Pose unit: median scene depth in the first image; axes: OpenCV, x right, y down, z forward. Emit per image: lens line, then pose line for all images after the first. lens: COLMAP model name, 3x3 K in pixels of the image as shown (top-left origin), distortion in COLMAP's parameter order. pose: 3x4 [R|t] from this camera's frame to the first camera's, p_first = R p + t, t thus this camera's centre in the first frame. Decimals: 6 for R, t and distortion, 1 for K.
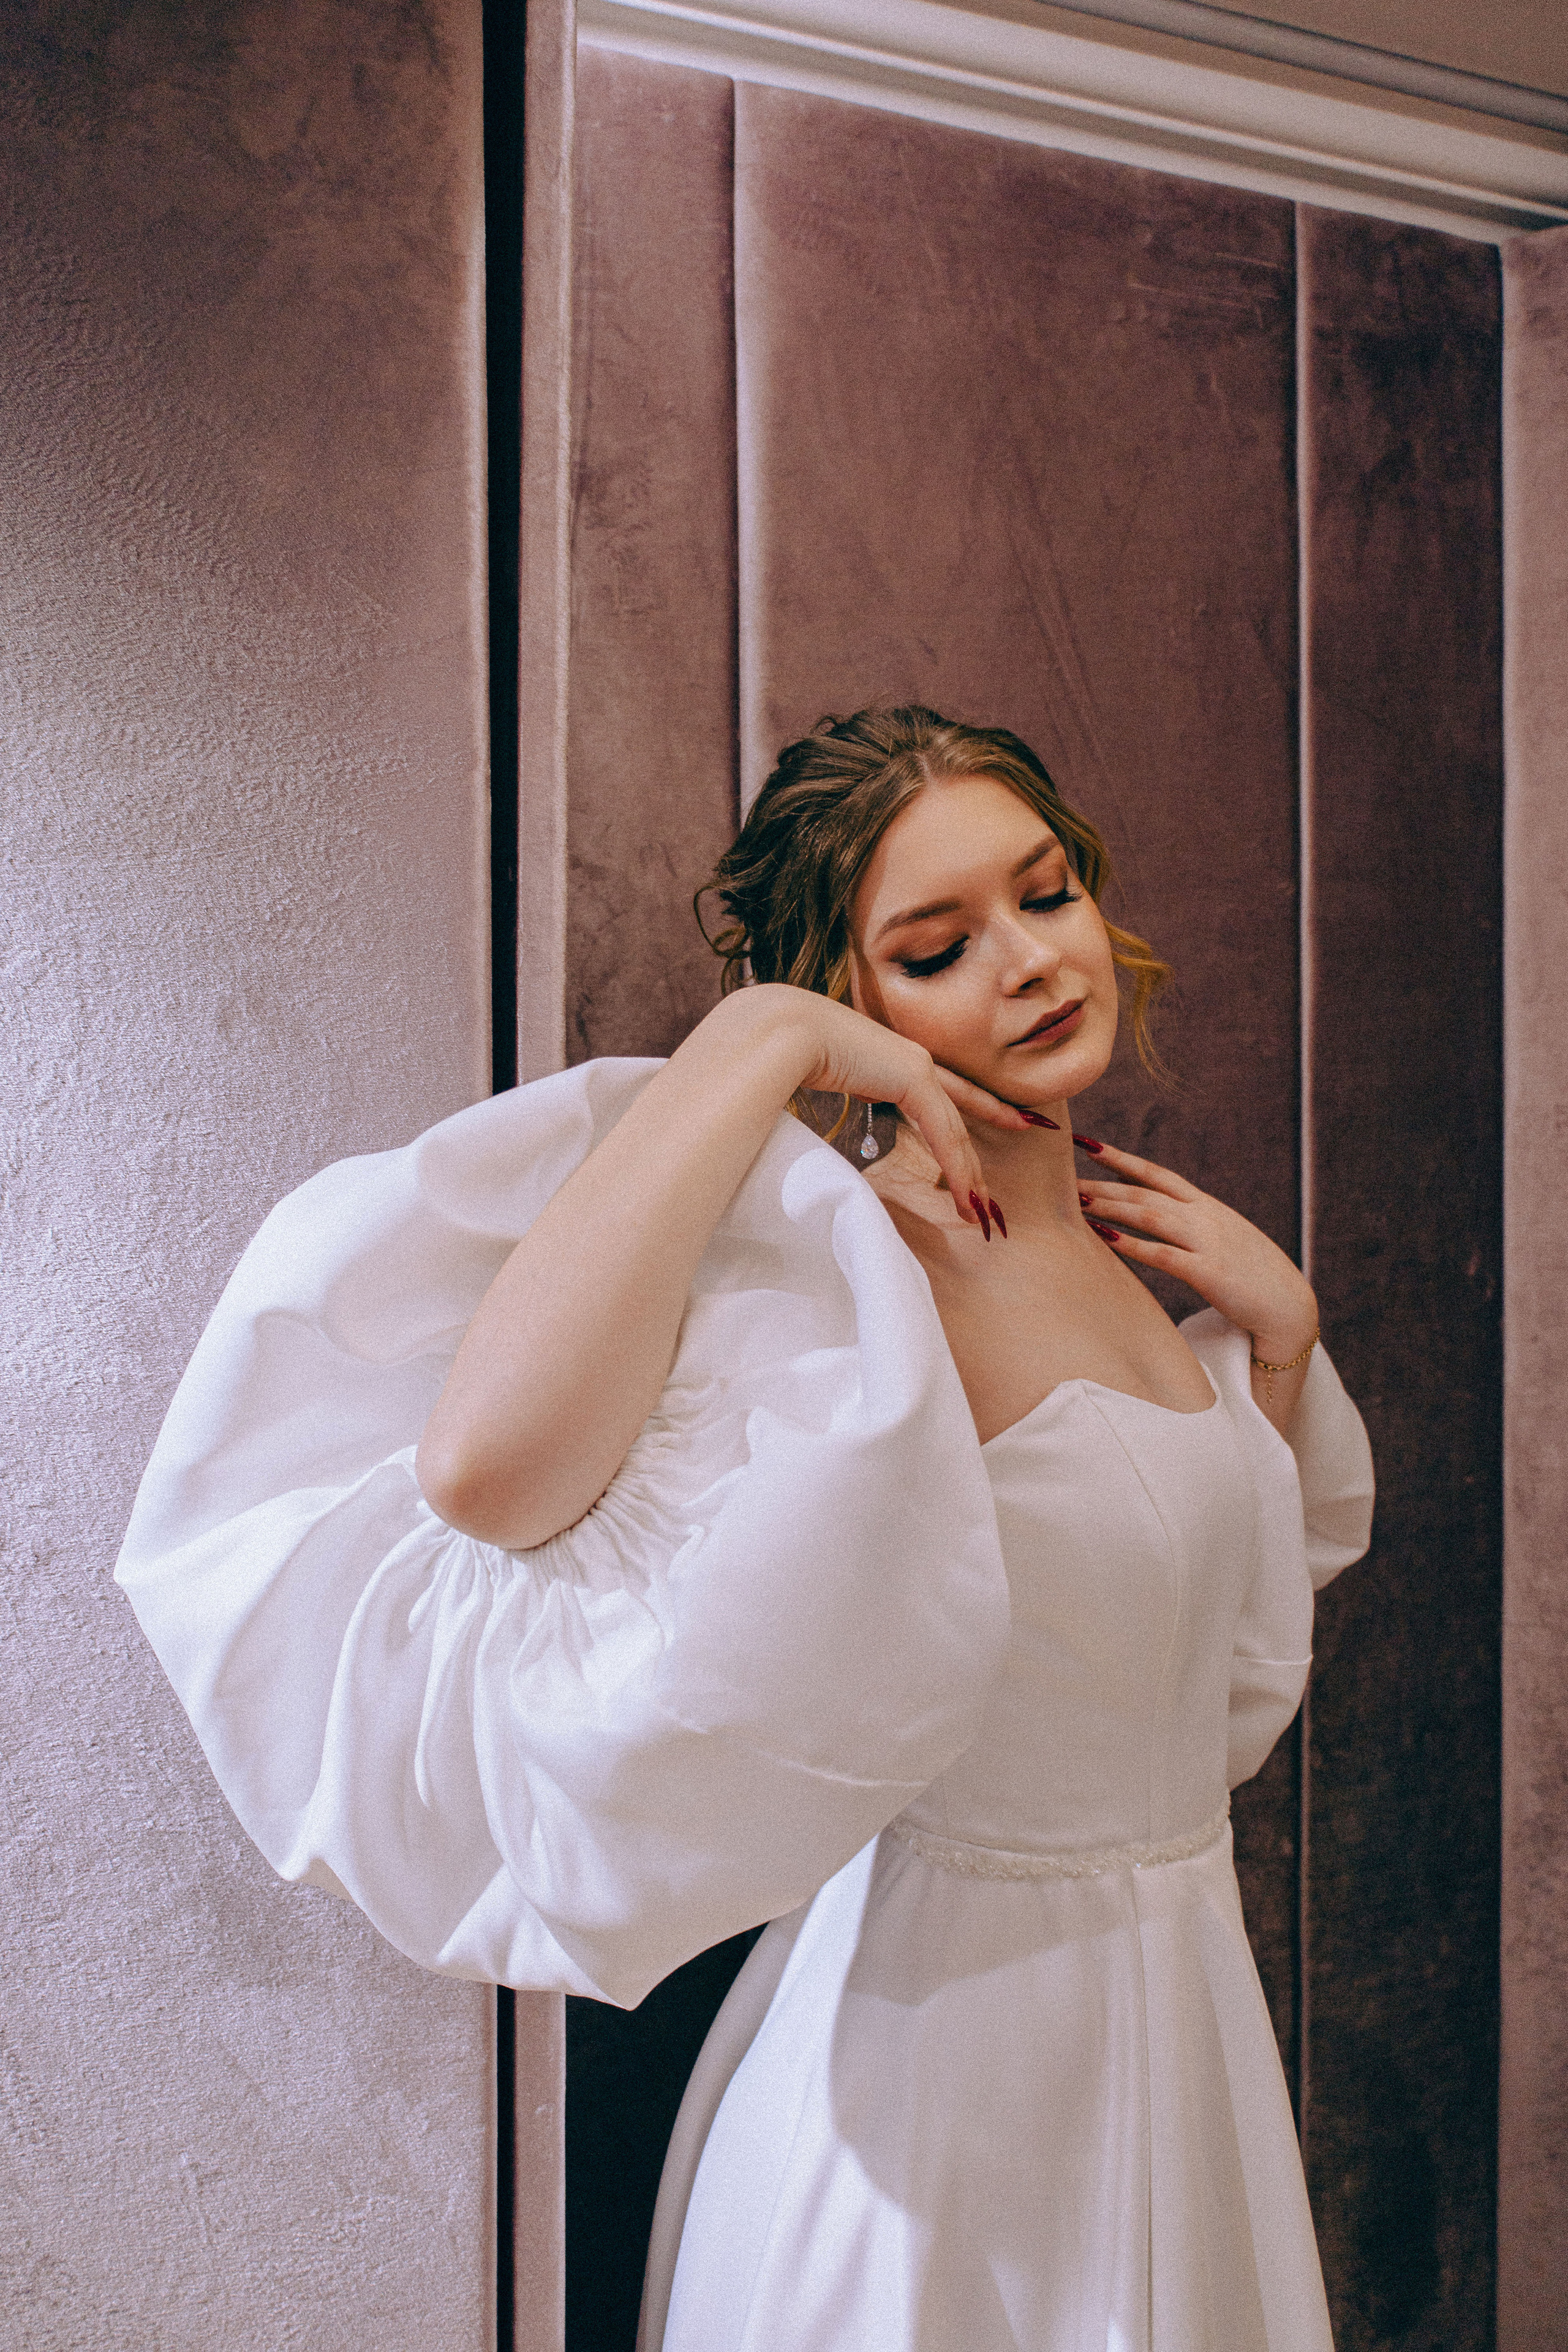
lens RADIAL K [[1551.0, 0, 785.1], [0, 1551.0, 1173.6], [0, 0, 1]] dist [0.007733, 0.003056]
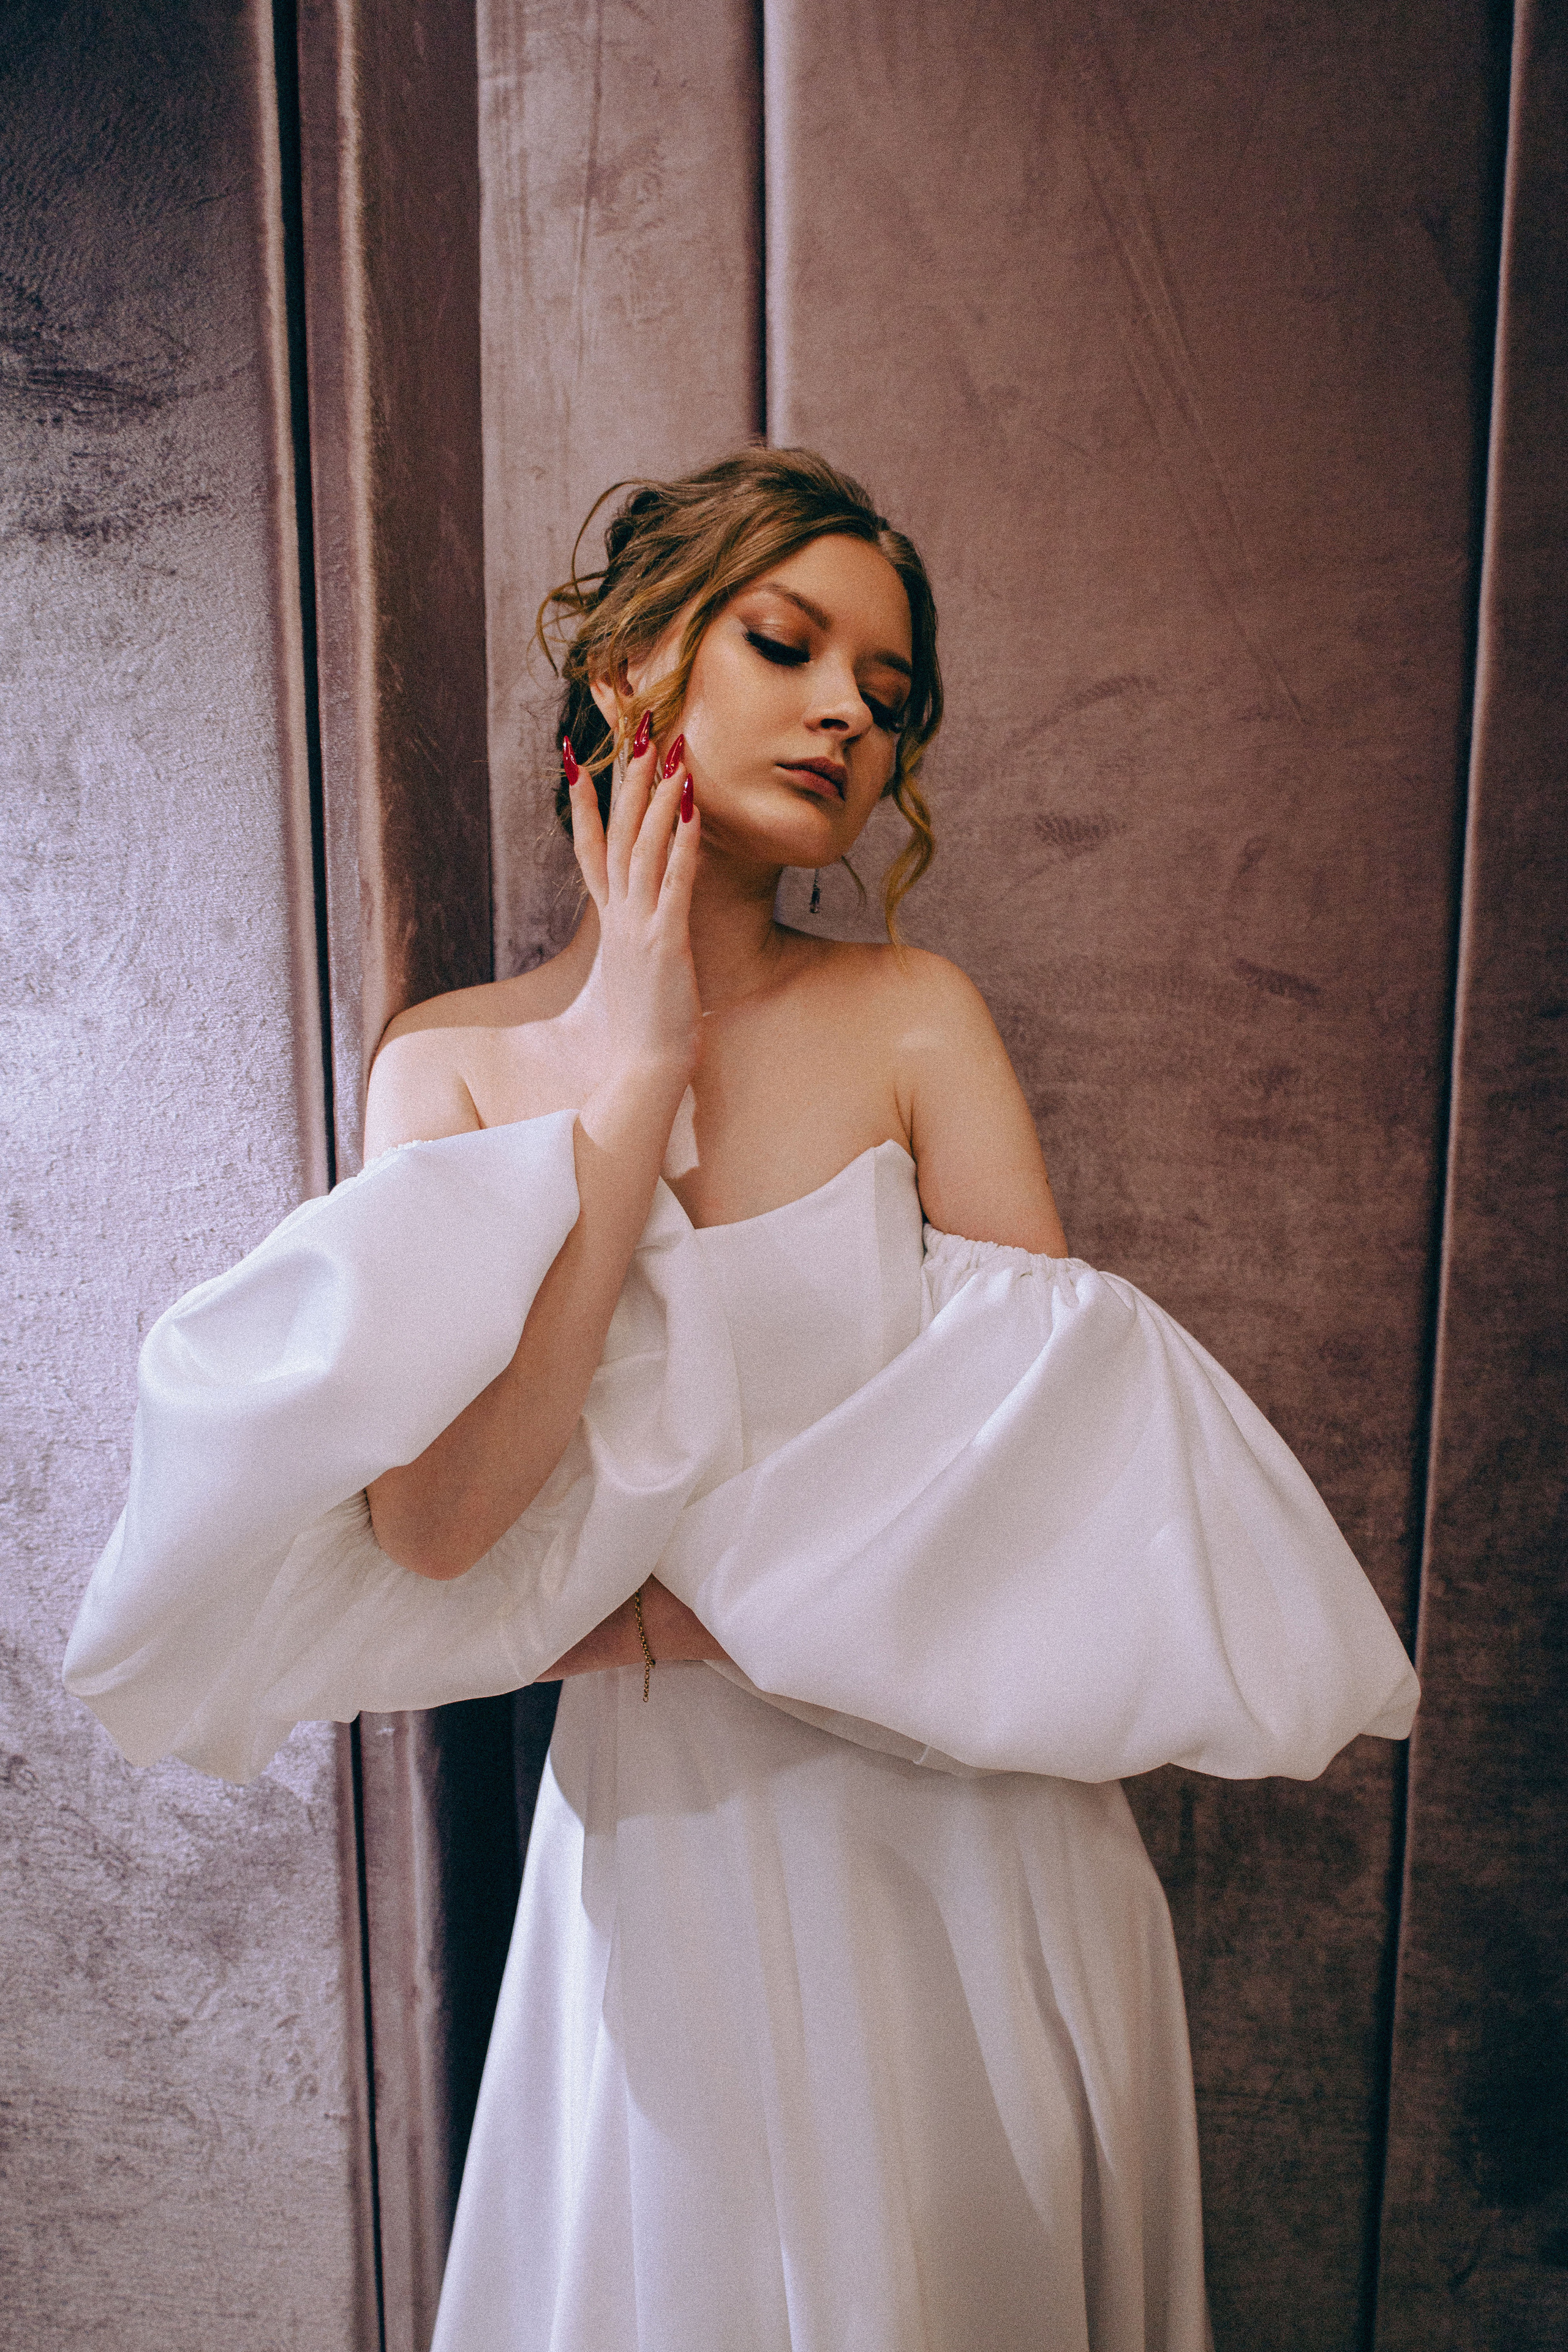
lens RADIAL K [[1551.0, 0, 786.6], [0, 1551.0, 1172.0], [0, 0, 1]] dist [0.007733, 0.003056]
pose [[0.924489, 0.057512, -0.376846, 0.351177], [-0.009293, 0.991660, 0.128544, 0.034888], [0.381096, -0.115336, 0.917313, 0.081576]]
